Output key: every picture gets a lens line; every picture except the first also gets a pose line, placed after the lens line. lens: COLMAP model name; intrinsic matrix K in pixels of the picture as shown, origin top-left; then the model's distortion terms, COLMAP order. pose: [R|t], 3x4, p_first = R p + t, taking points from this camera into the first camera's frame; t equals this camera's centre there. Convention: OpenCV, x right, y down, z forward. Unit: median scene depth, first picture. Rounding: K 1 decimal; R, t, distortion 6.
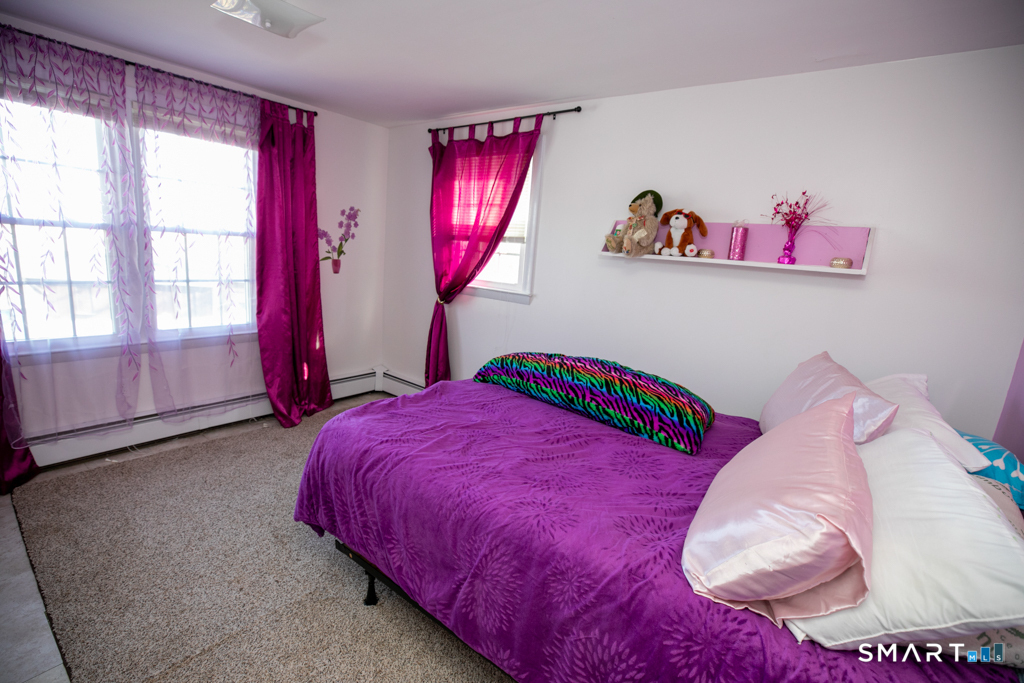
lens RADIAL K [[475.1, 0, 512.0], [0, 475.1, 341.5], [0, 0, 1]] dist [-0.001641, -0.000068]
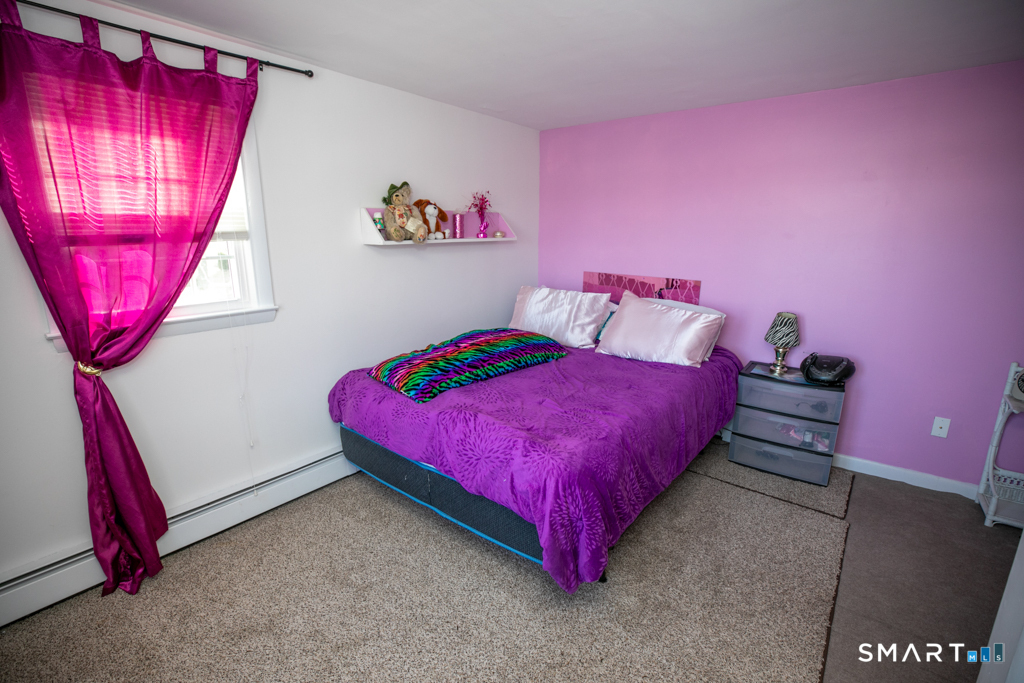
lens RADIAL K [[475.1, 0, 512.0], [0, 475.1, 341.5], [0, 0, 1]] dist [-0.001641, -0.000068]
pose [[0.014360, -0.295997, 0.955081, -0.713634], [0.201011, 0.936534, 0.287226, -0.195467], [-0.979484, 0.187858, 0.072947, 0.612676]]
